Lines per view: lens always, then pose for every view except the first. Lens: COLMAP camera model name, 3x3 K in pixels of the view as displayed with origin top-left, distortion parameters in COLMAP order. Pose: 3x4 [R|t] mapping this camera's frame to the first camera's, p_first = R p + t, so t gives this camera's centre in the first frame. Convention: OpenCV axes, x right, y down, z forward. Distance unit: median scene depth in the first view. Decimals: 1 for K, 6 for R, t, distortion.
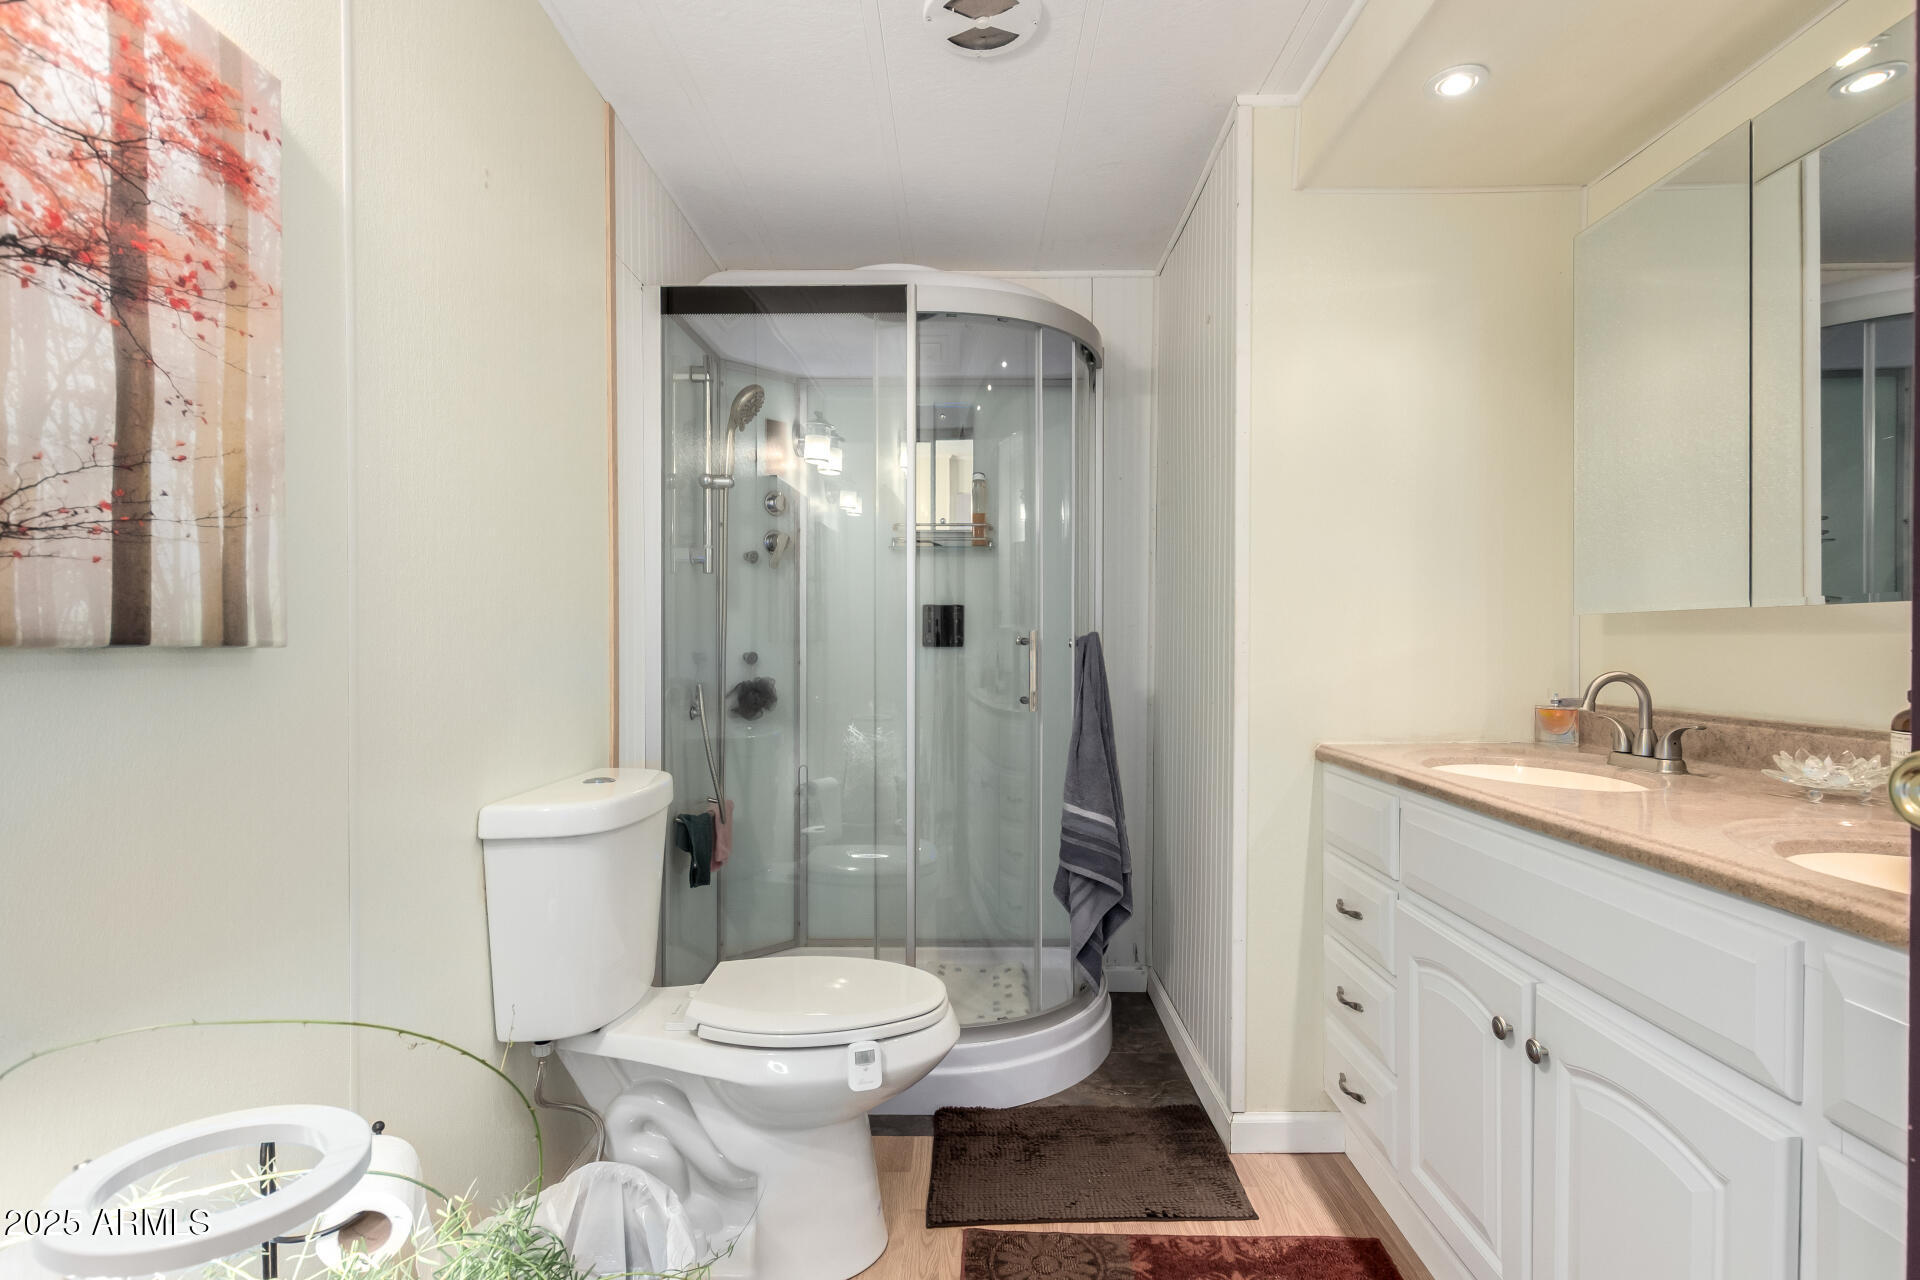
lens RADIAL K [[901.2, 0, 955.6], [0, 901.2, 652.1], [0, 0, 1]] dist [0.002200, -0.000904]
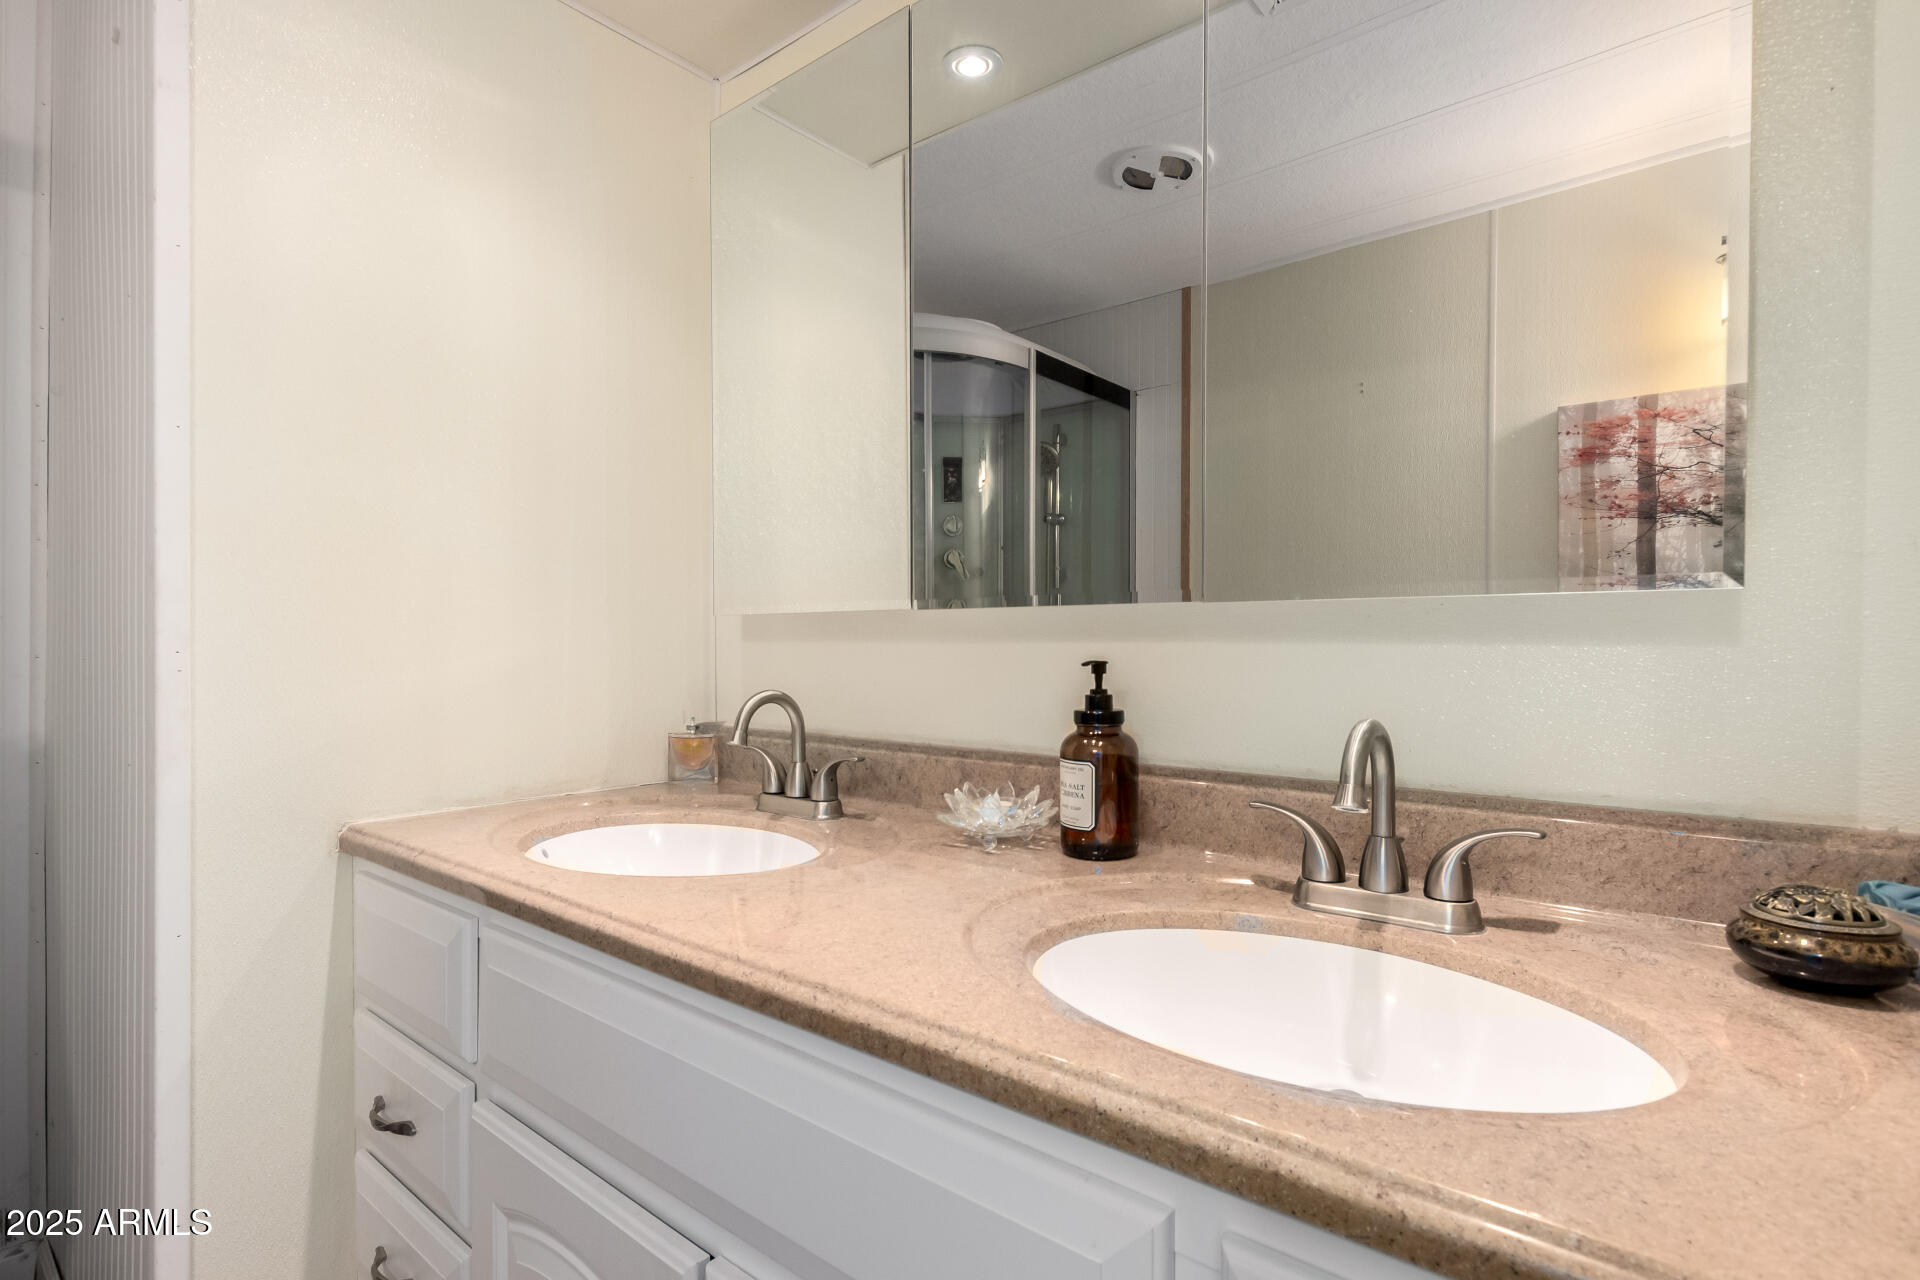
lens RADIAL K [[901.2, 0, 955.4], [0, 901.2, 651.9], [0, 0, 1]] dist [0.002200, -0.000904]
pose [[0.613004, -0.003134, 0.790073, 0.229956], [0.006194, 0.999980, -0.000839, -0.009118], [-0.790055, 0.005408, 0.613012, 0.412084]]
